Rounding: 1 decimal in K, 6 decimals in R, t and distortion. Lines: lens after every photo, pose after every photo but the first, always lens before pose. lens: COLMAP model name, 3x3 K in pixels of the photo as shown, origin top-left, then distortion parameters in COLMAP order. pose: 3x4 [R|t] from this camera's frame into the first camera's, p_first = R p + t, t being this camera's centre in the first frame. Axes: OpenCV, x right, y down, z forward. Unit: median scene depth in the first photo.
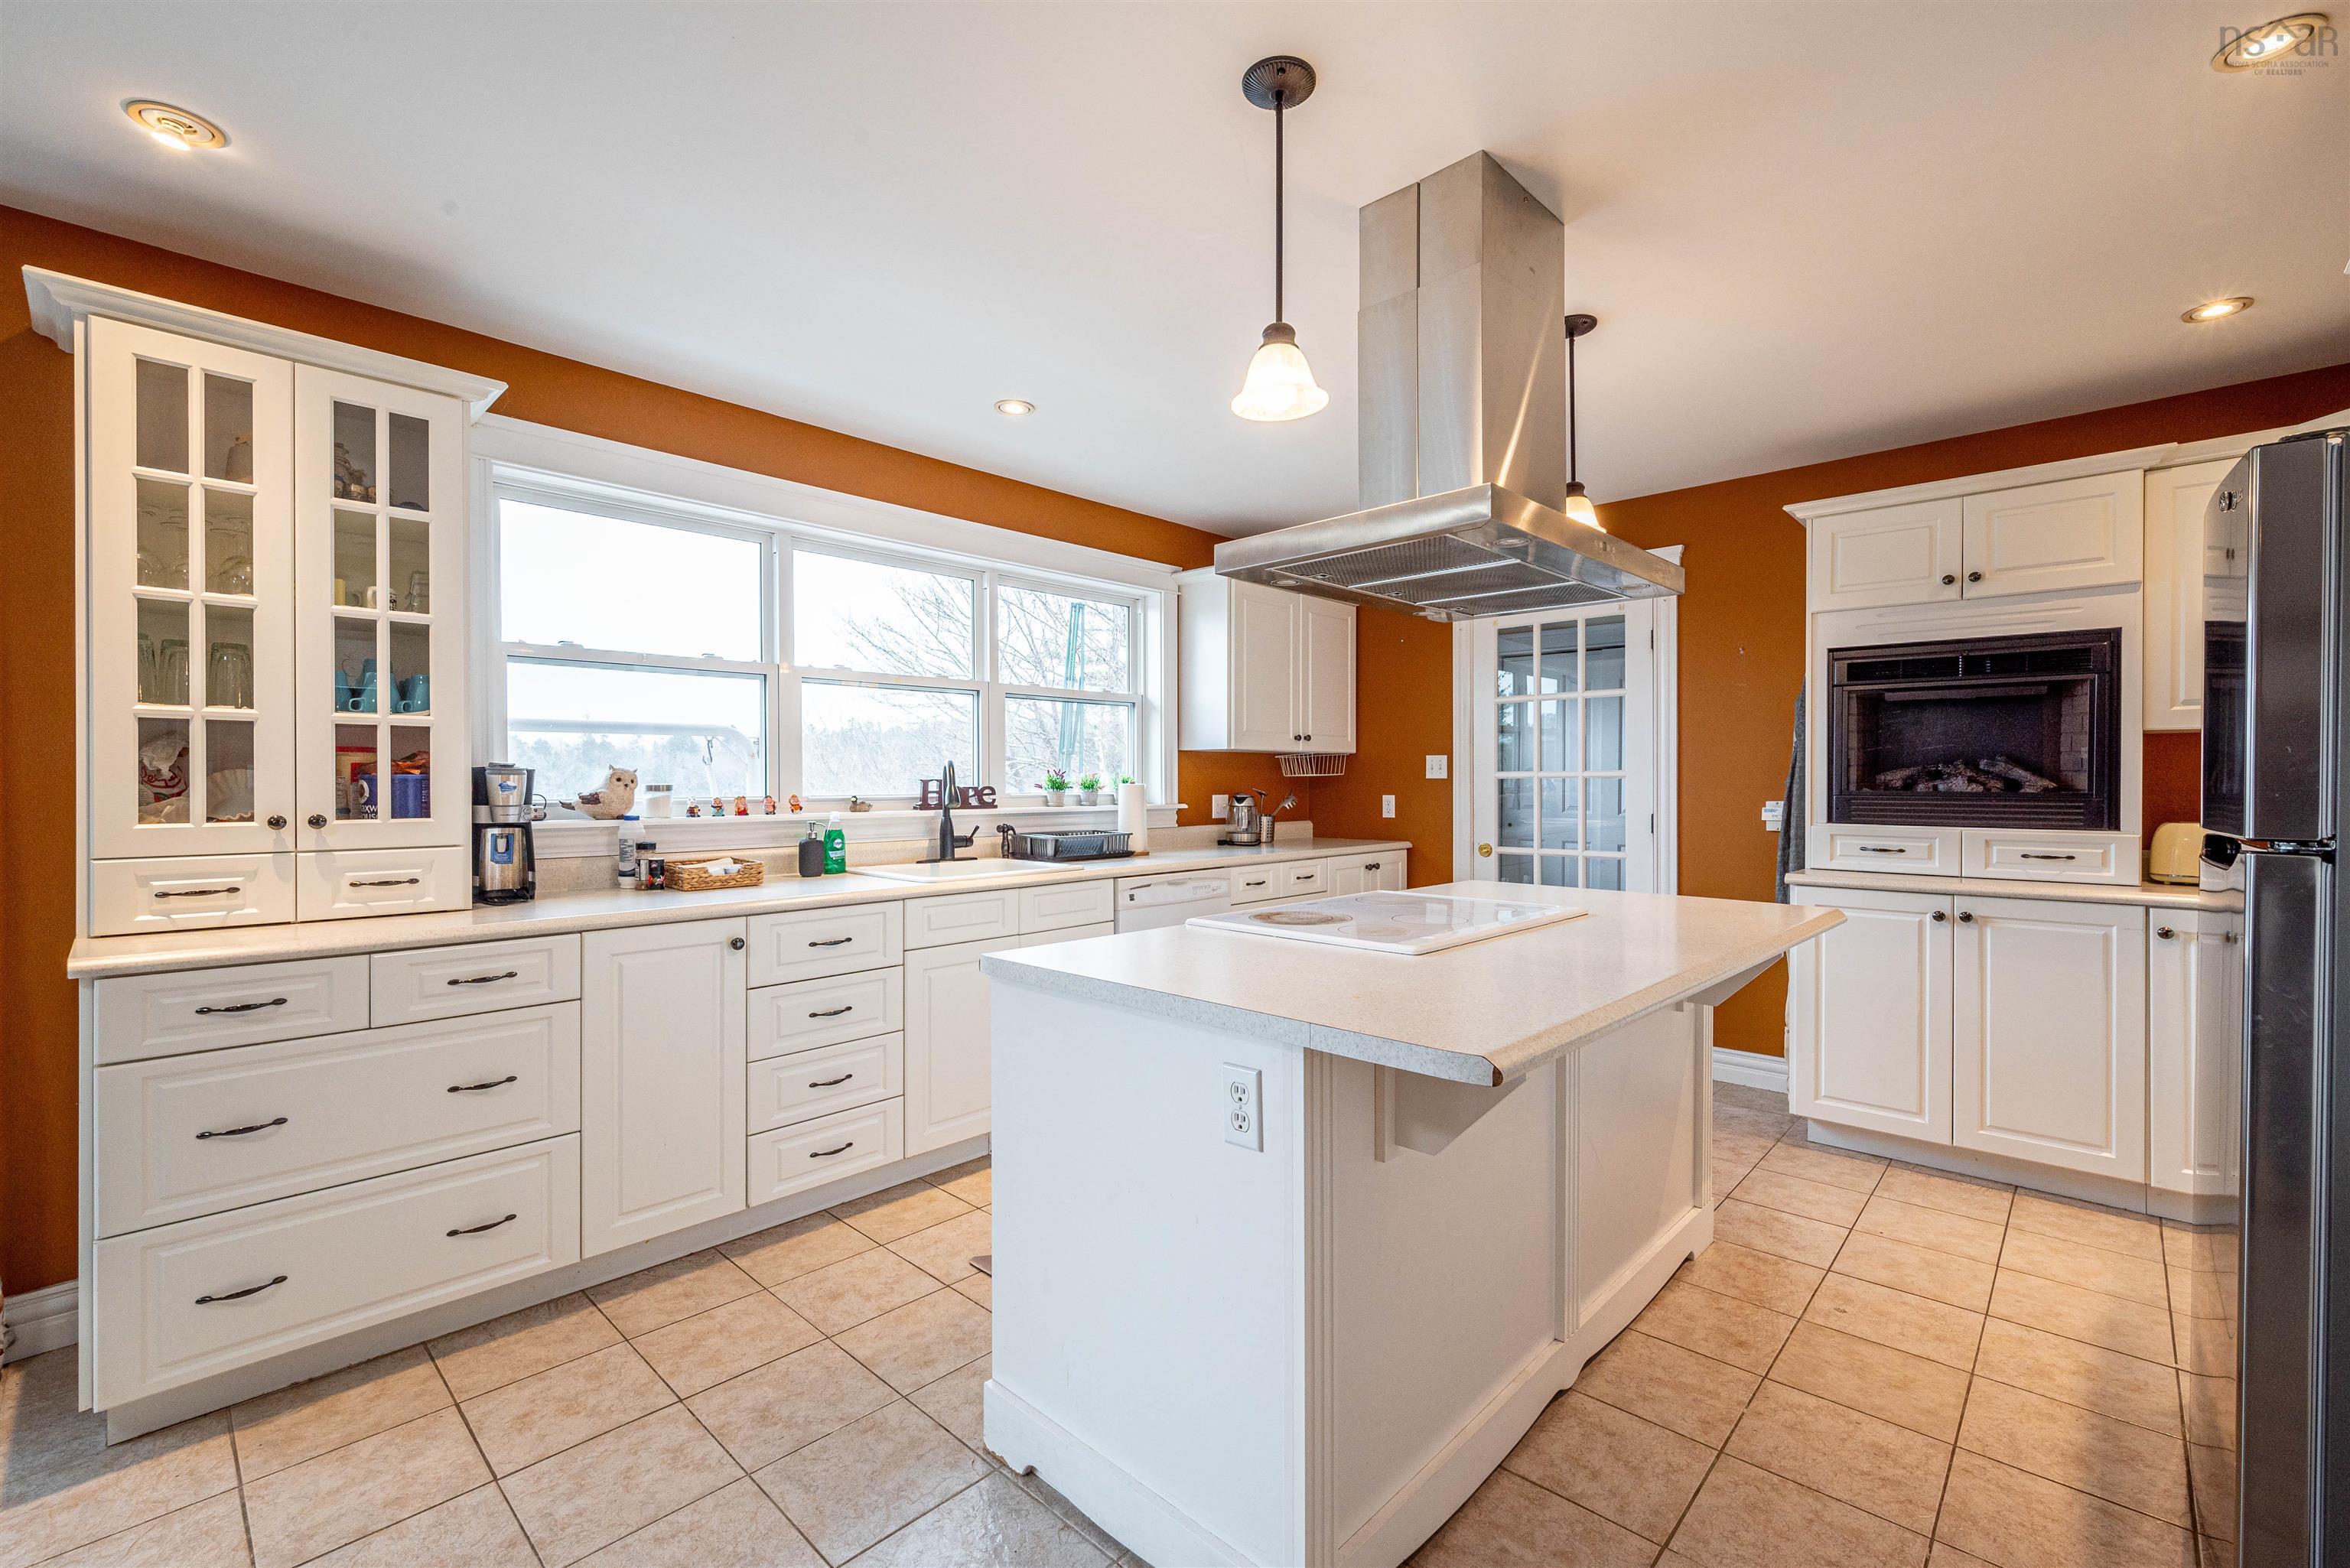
lens RADIAL K [[997.2, 0, 1185.8], [0, 997.2, 781.4], [0, 0, 1]] dist [0.000261, 0.000853]
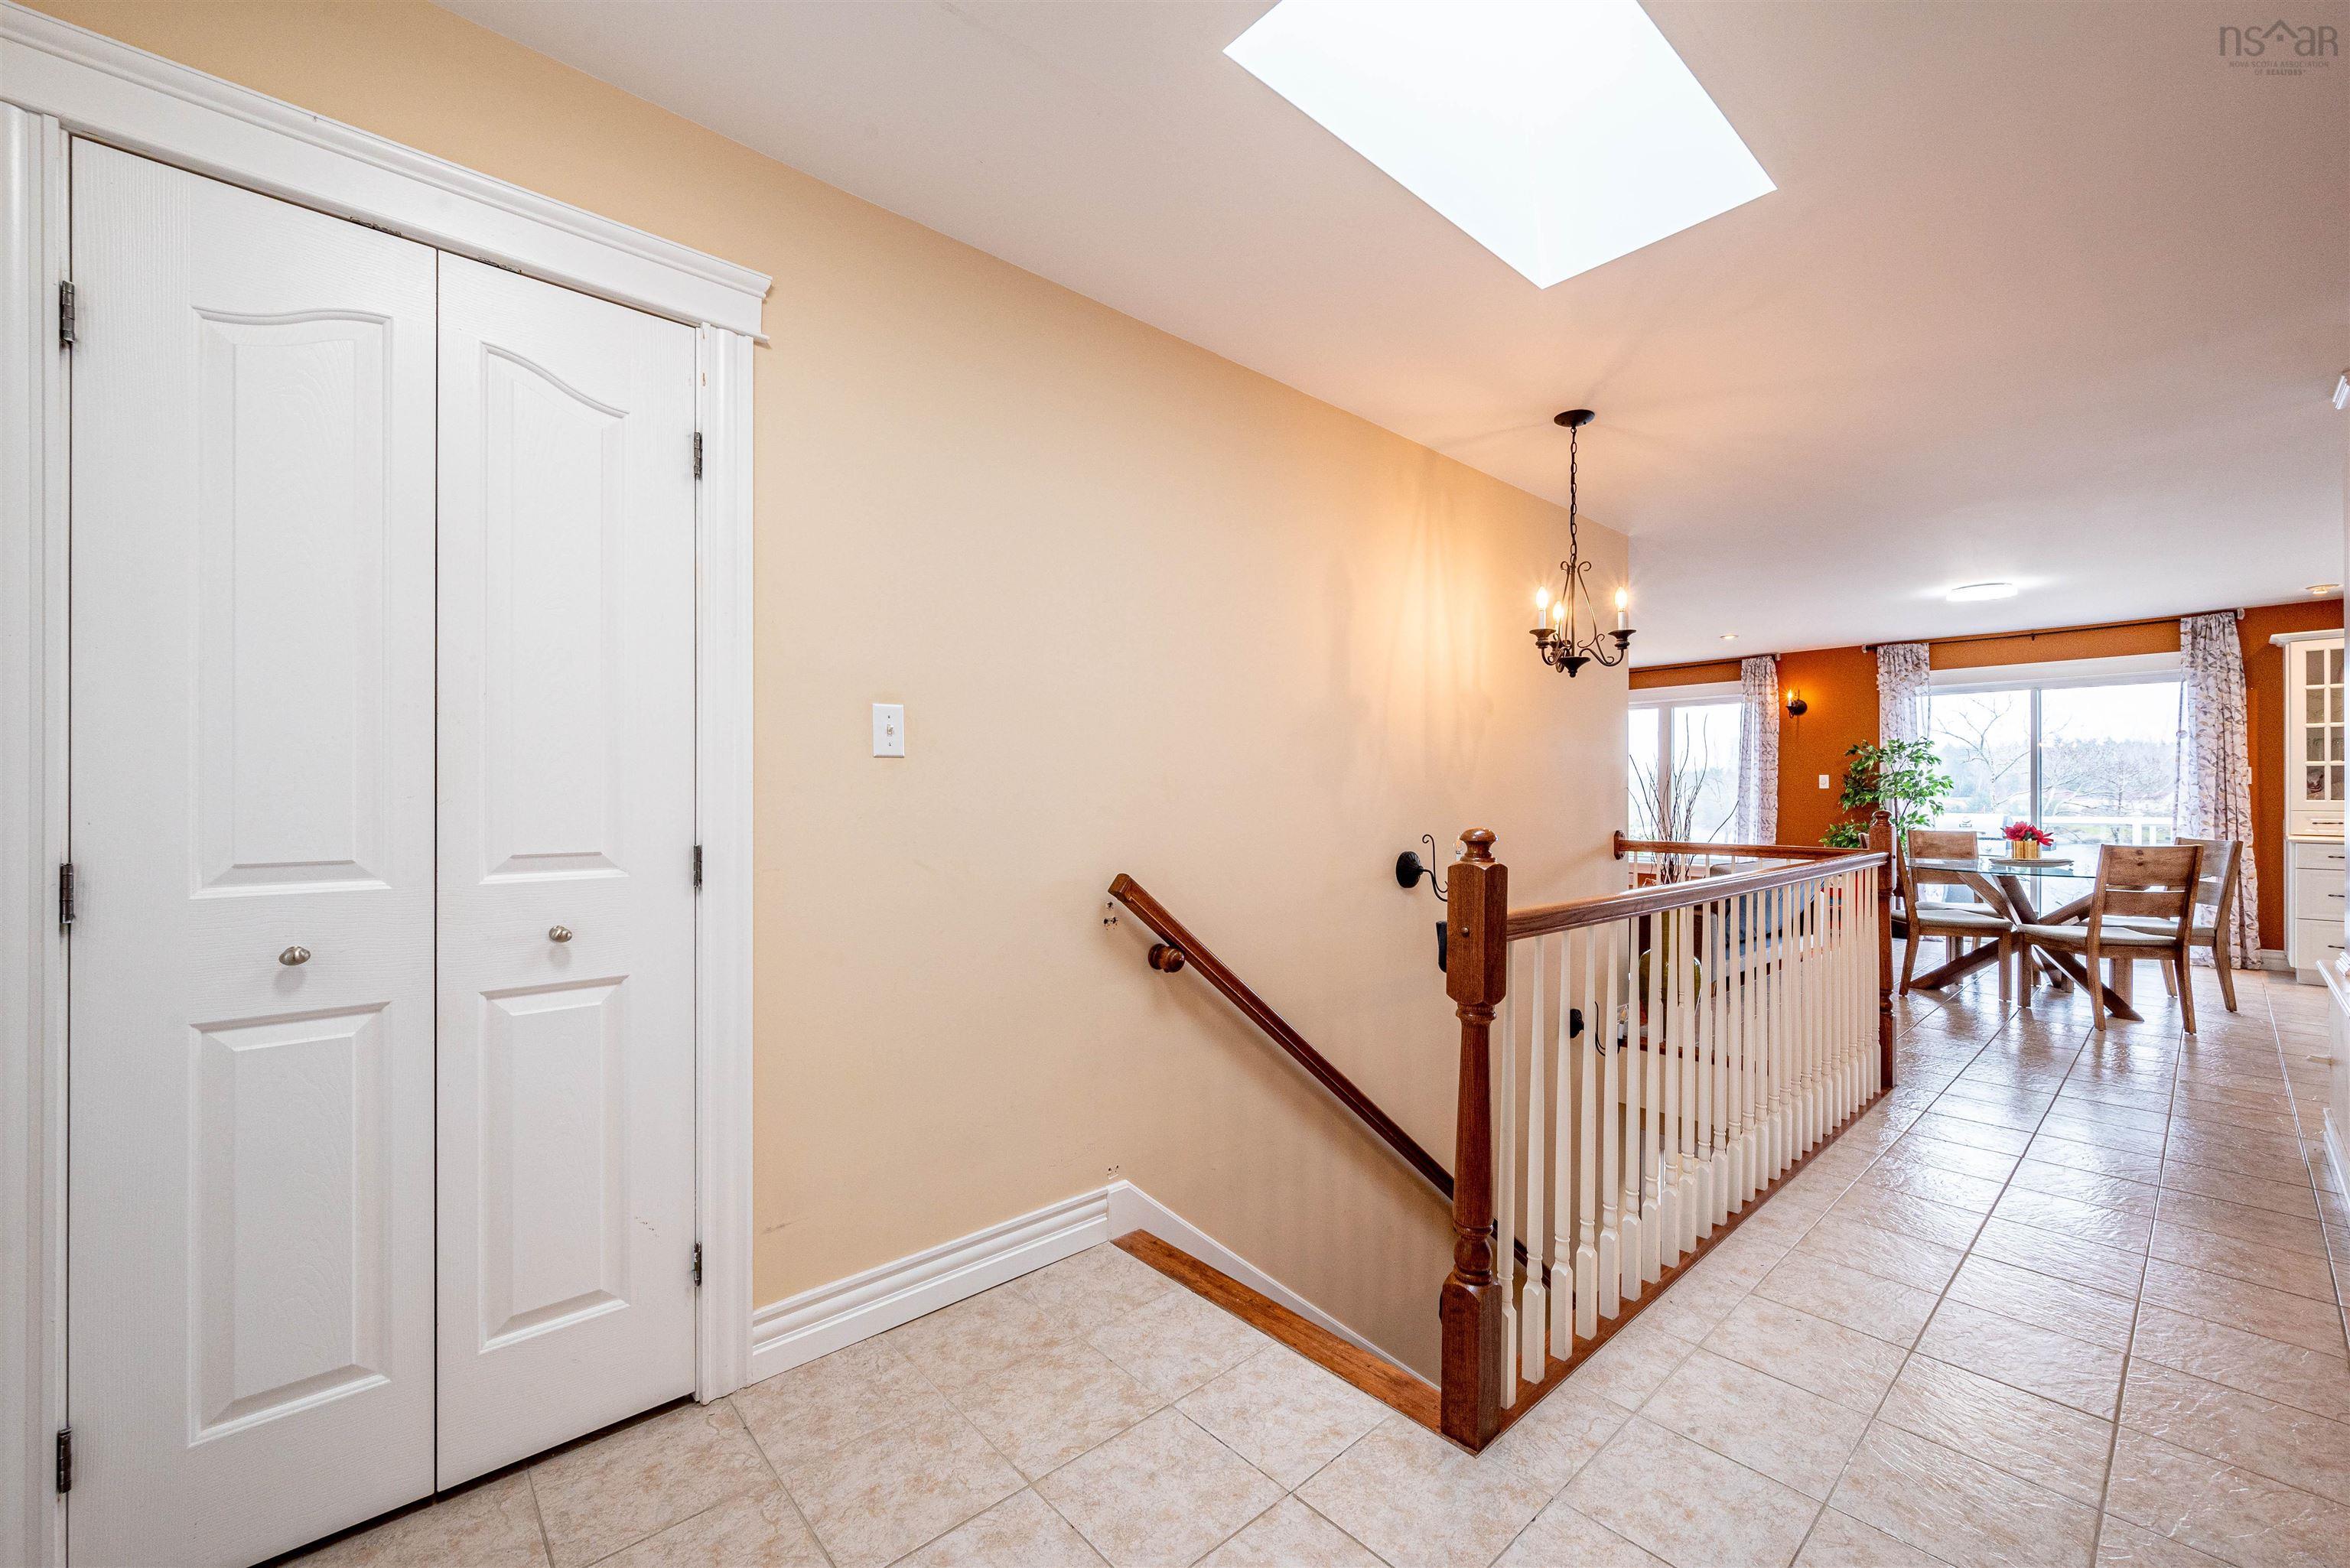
lens RADIAL K [[933.8, 0, 1211.3], [0, 933.8, 798.4], [0, 0, 1]] dist [-0.002536, 0.000384]
pose [[-0.071643, 0.000933, -0.997430, 1.332208], [-0.003811, 0.999992, 0.001209, 0.029652], [0.997423, 0.003888, -0.071639, -1.399463]]
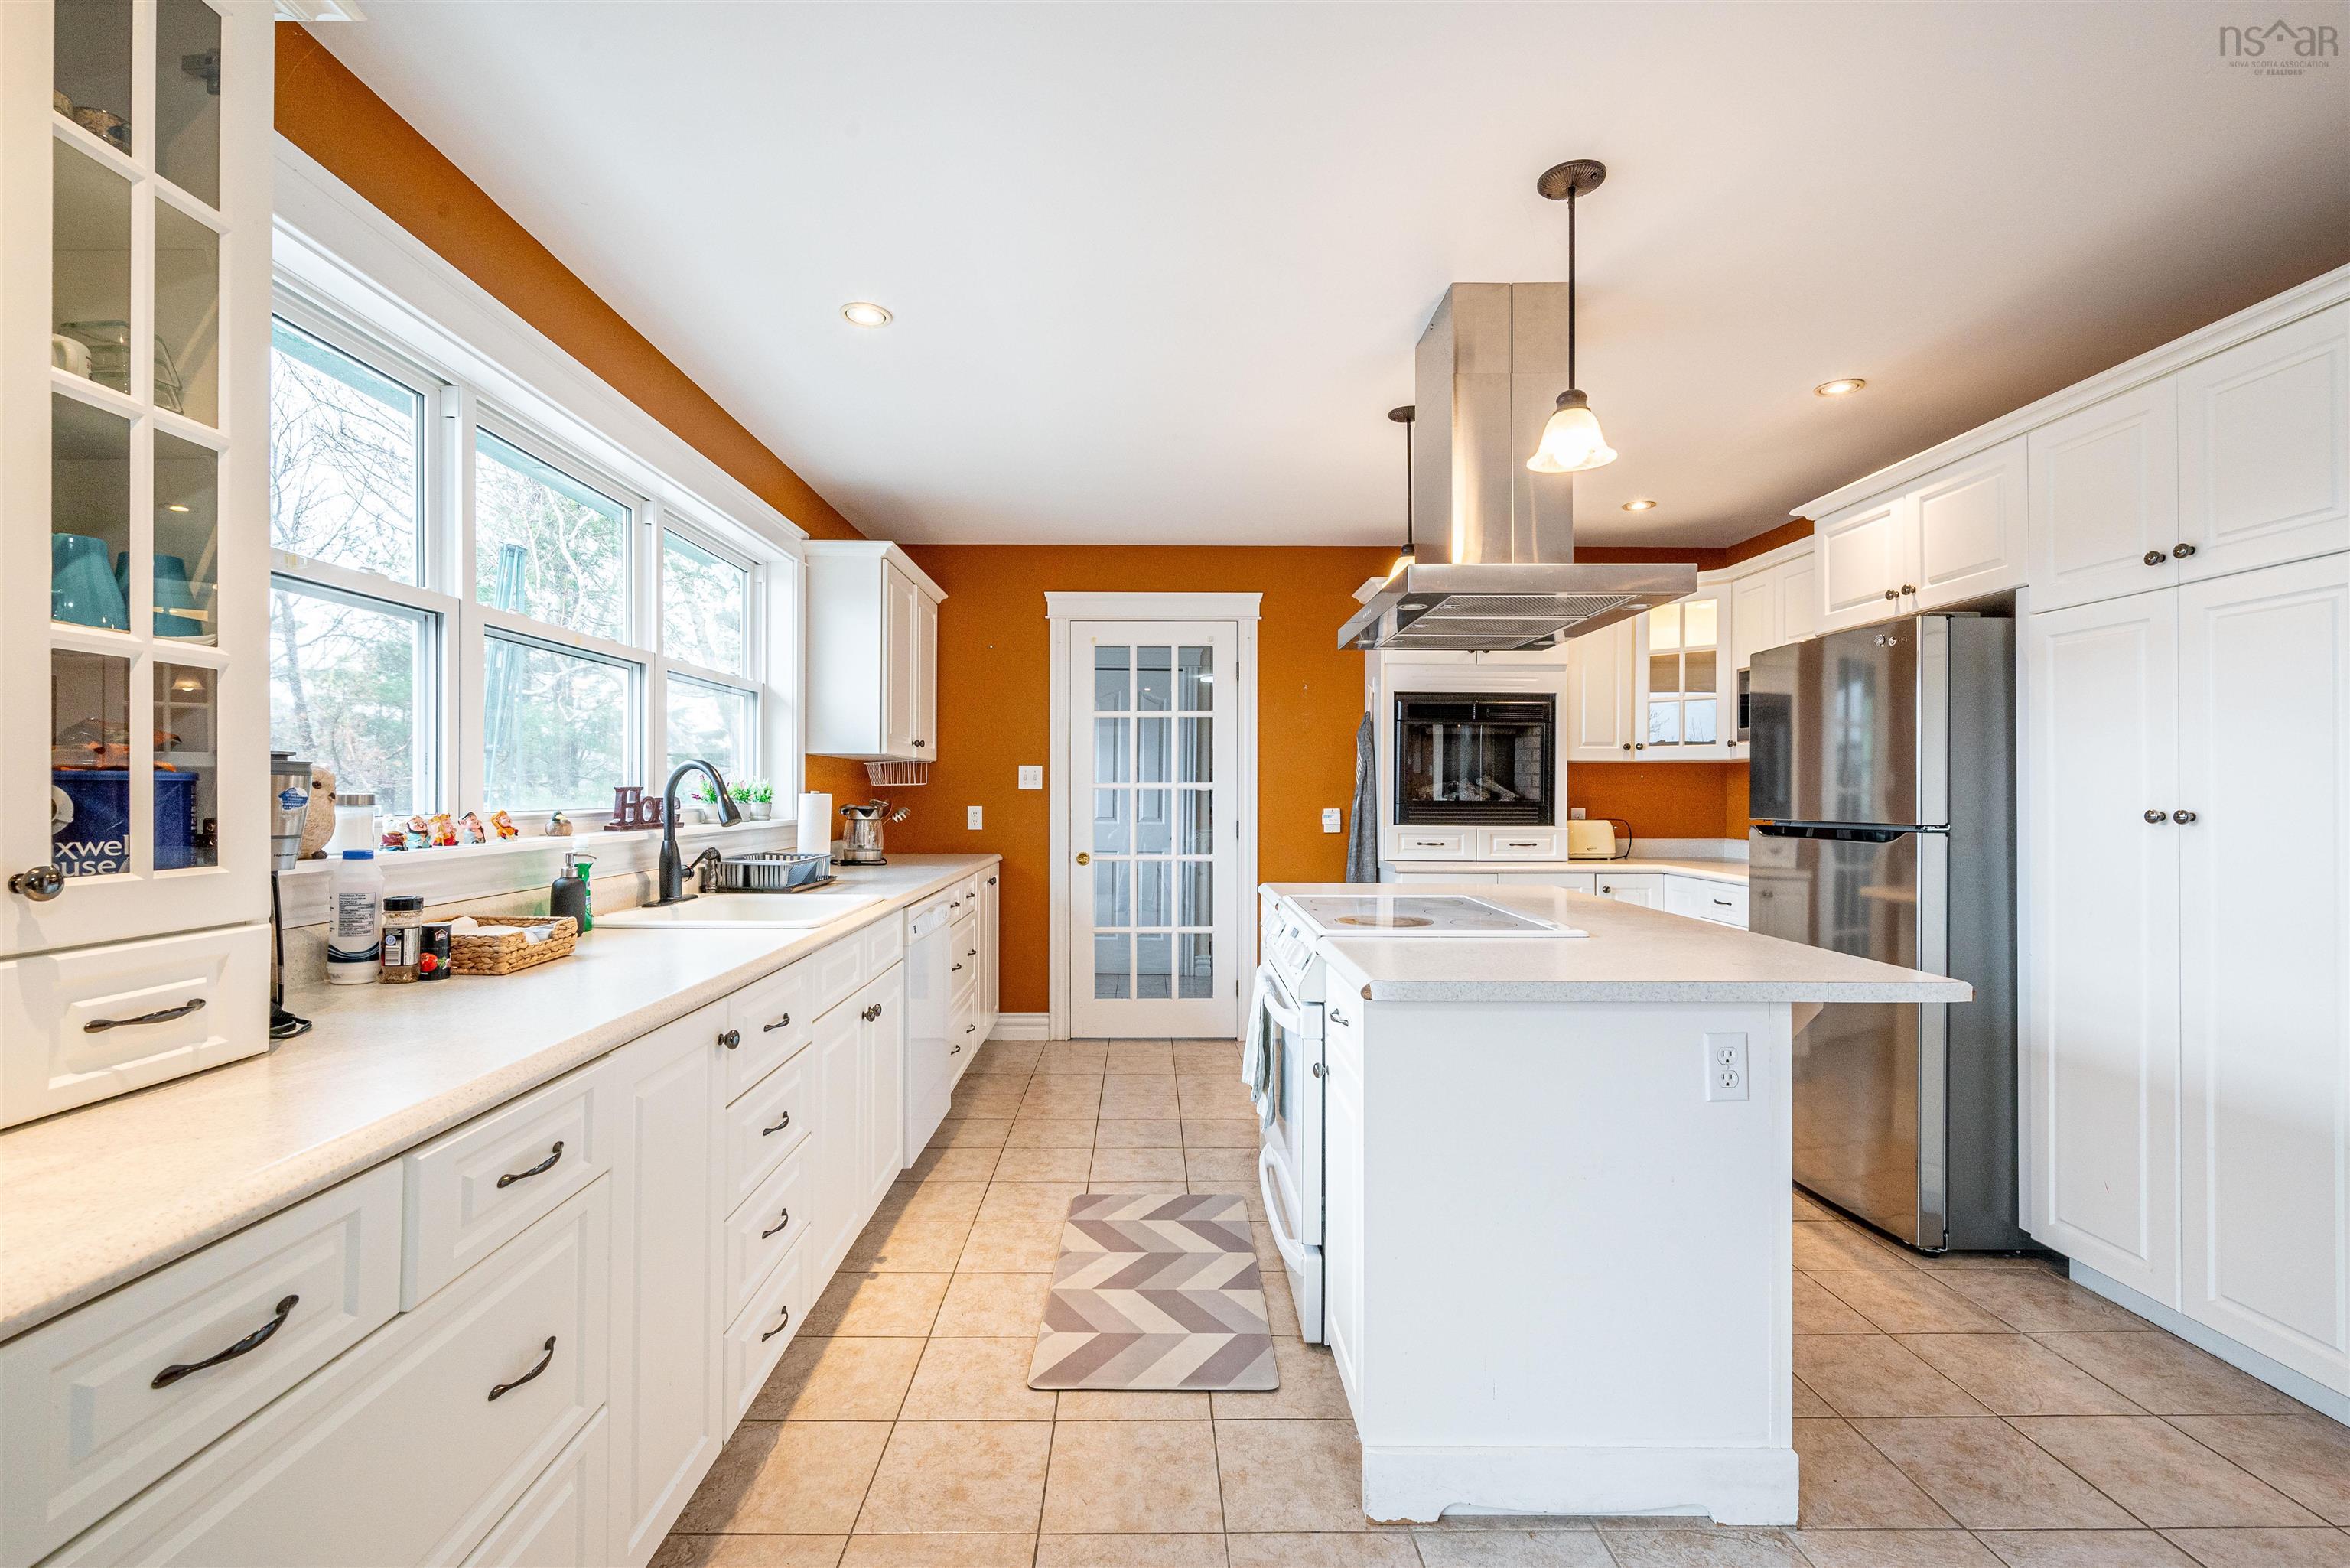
lens RADIAL K [[1036.6, 0, 1155.9], [0, 1036.6, 784.5], [0, 0, 1]] dist [0.001081, 0.000907]
pose [[0.723889, 0.008352, 0.689866, -0.572882], [-0.004034, 0.999961, -0.007873, 0.000533], [-0.689905, 0.002916, 0.723894, 0.255360]]
